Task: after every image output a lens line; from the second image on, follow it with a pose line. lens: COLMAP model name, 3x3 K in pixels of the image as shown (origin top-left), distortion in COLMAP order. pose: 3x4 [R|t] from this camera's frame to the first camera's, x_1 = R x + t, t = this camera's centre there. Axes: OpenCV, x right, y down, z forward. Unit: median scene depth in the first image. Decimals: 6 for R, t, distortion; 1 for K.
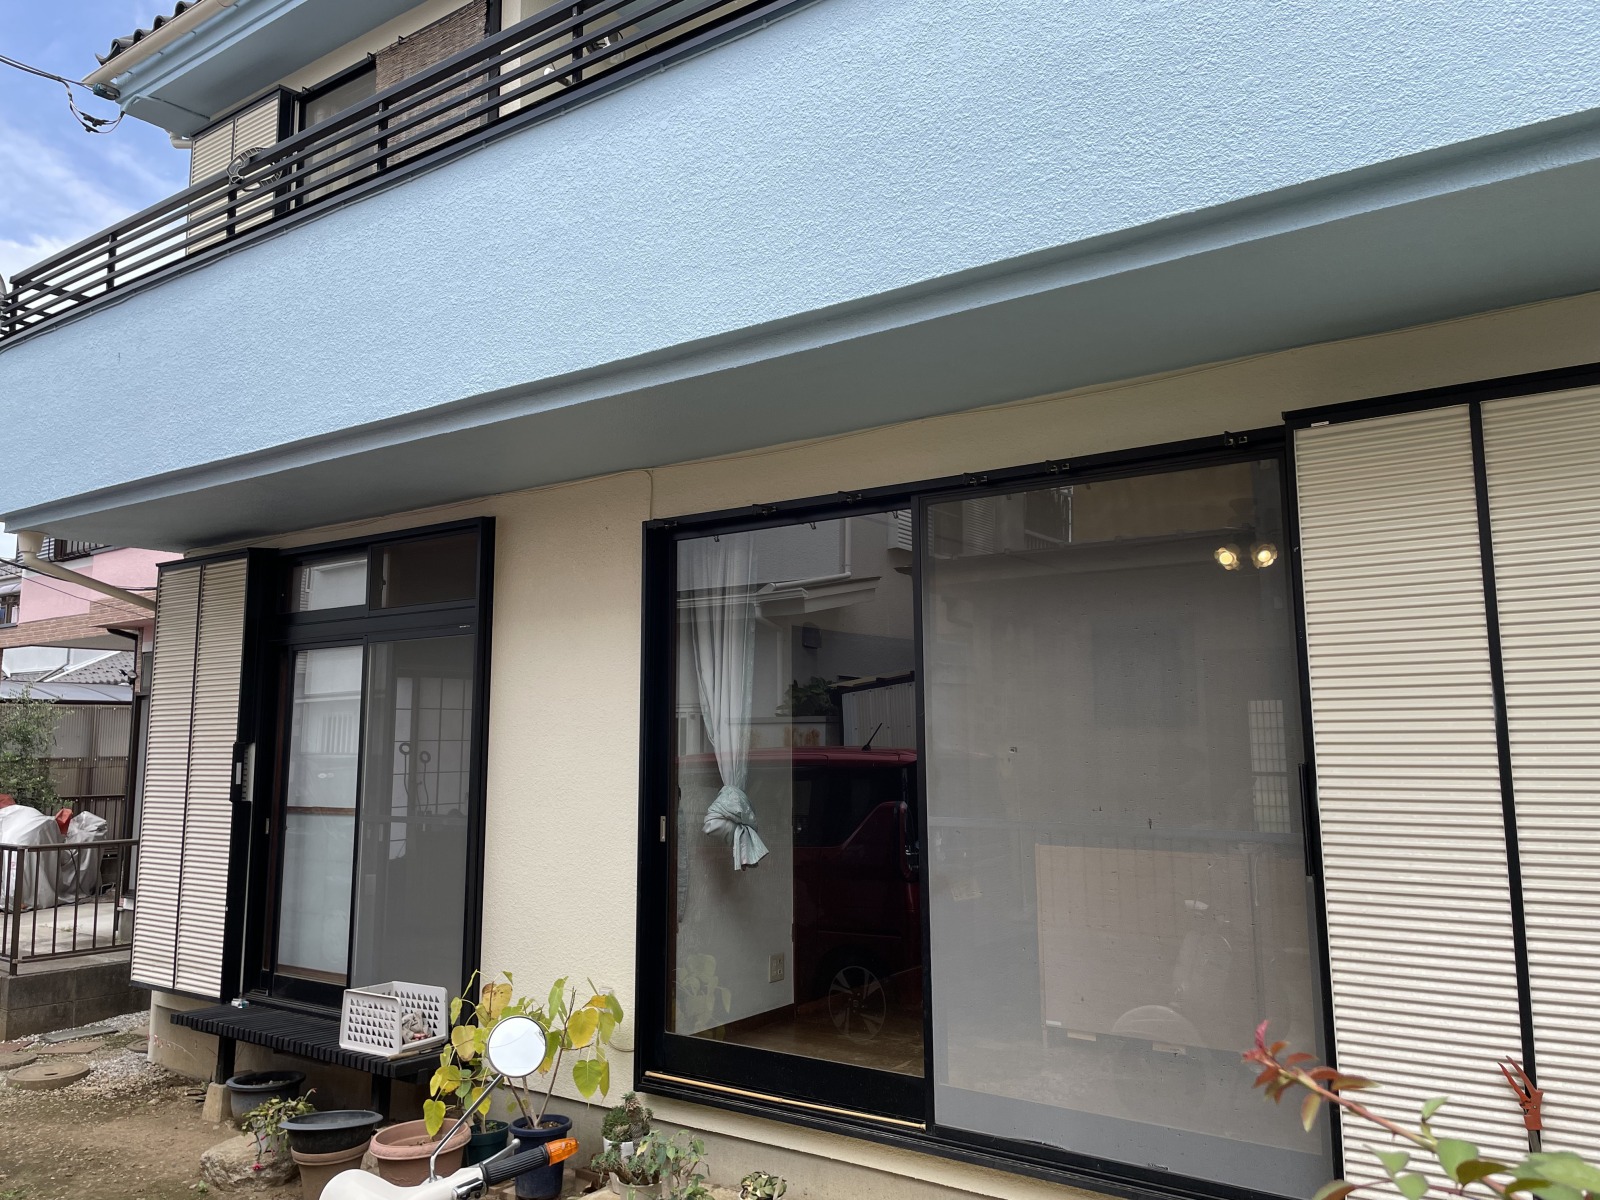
lens RADIAL K [[1202.1, 0, 798.2], [0, 1202.1, 584.8], [0, 0, 1]] dist [0.094157, -0.120185]
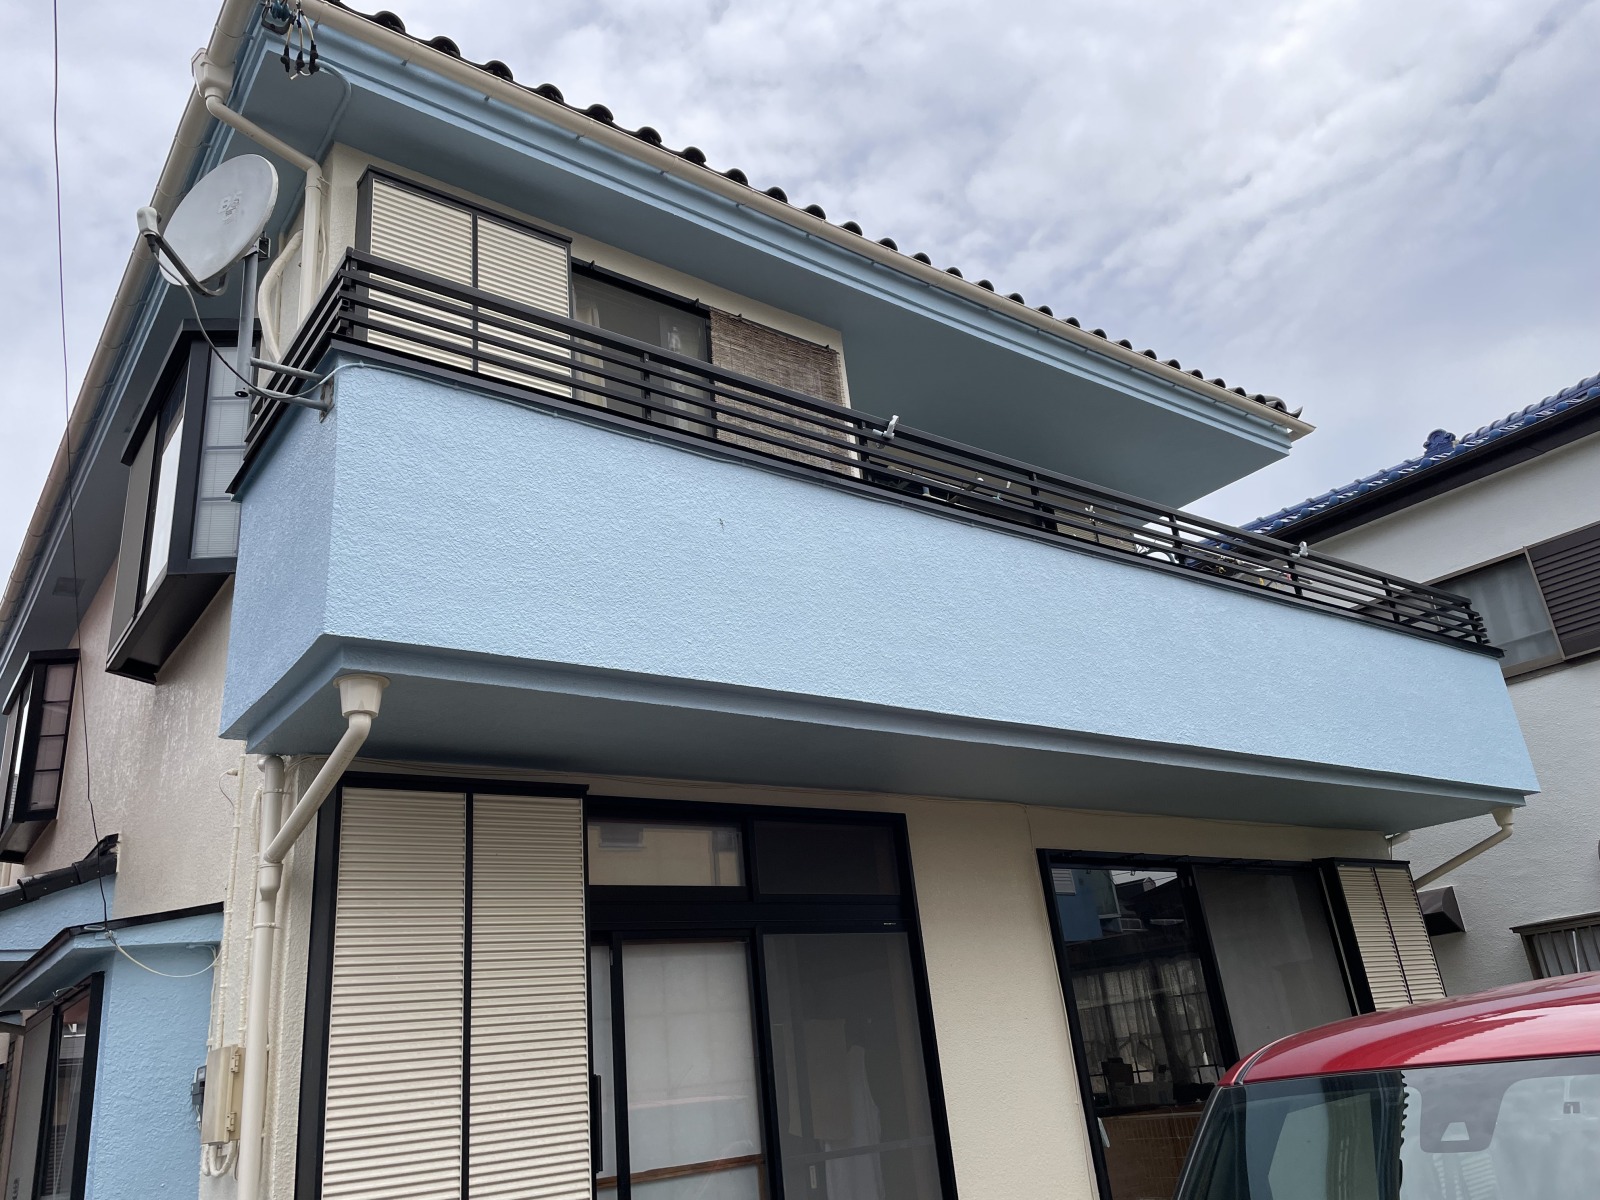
lens RADIAL K [[1169.9, 0, 783.5], [0, 1169.9, 609.5], [0, 0, 1]] dist [0.057642, -0.002178]
pose [[0.322021, 0.332313, 0.886493, -1.094098], [-0.024083, 0.938944, -0.343227, 0.111309], [-0.946426, 0.089176, 0.310363, 0.677545]]
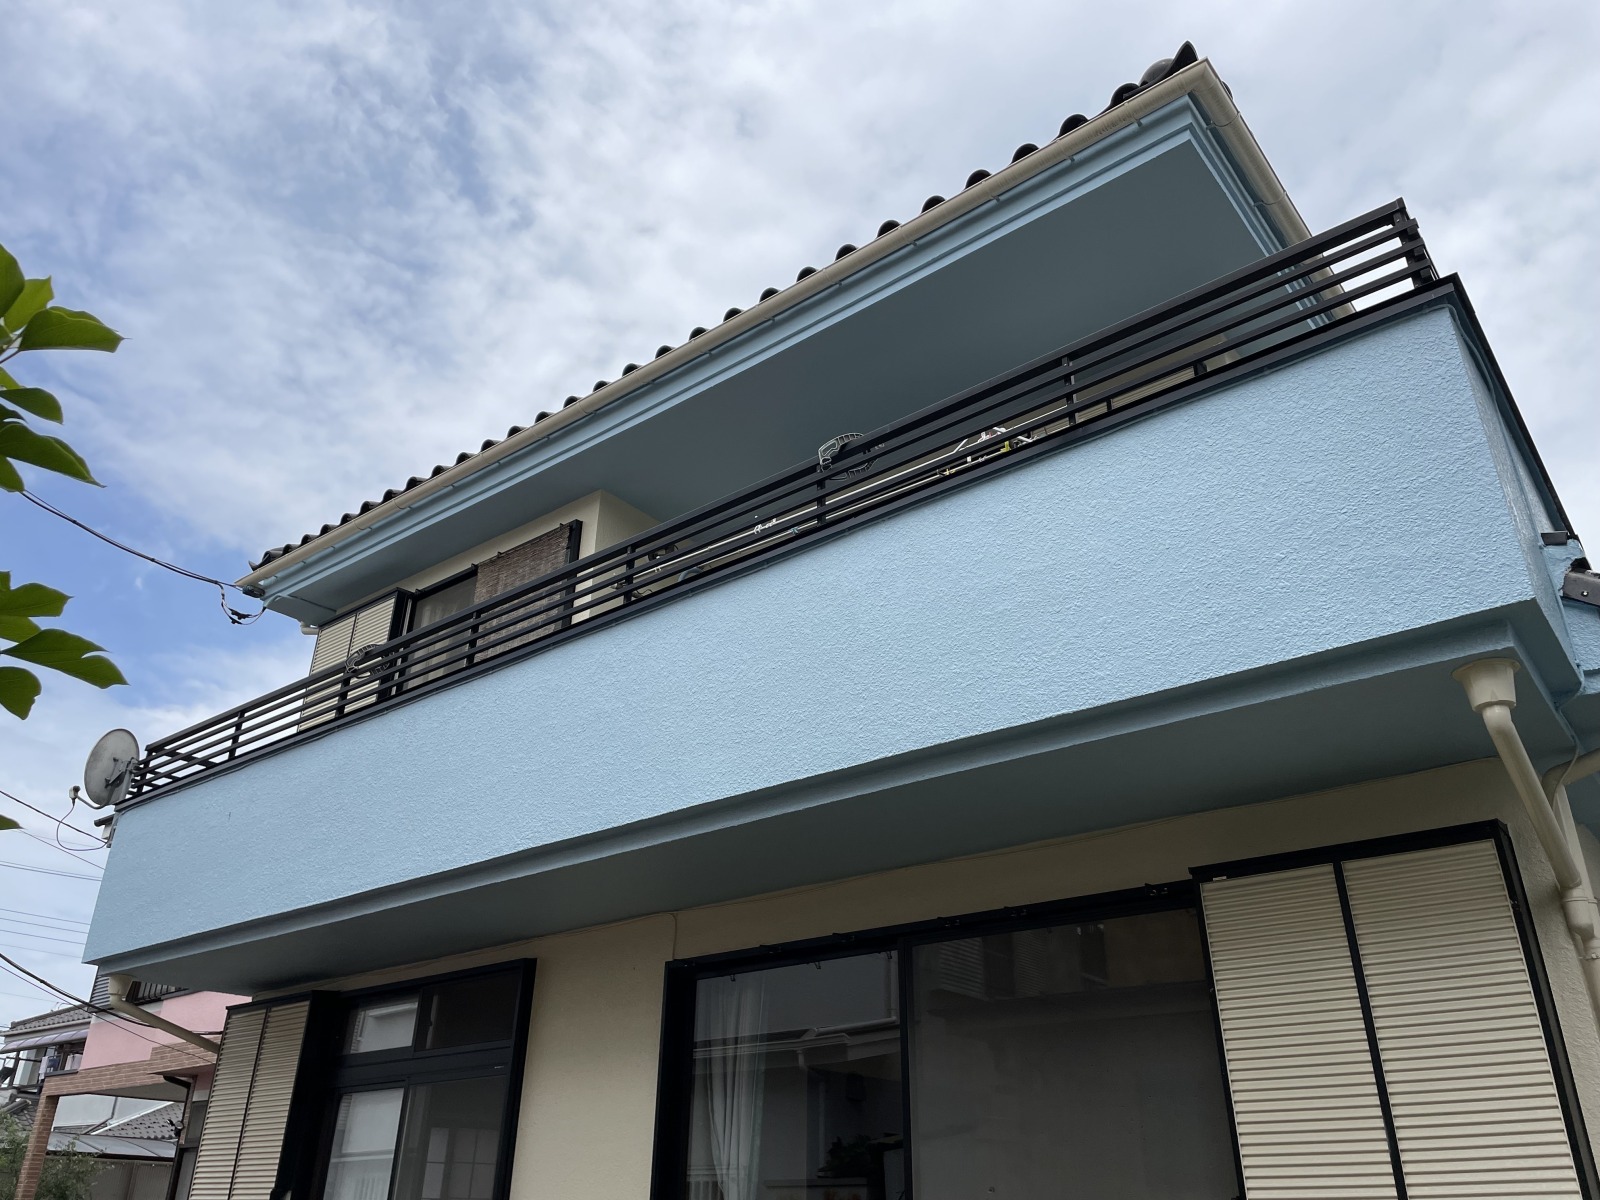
lens RADIAL K [[1202.1, 0, 805.8], [0, 1202.1, 586.4], [0, 0, 1]] dist [0.094157, -0.120185]
pose [[0.998619, -0.013701, -0.050715, 0.053935], [-0.004732, 0.938009, -0.346579, 0.008318], [0.052319, 0.346340, 0.936649, -0.137134]]
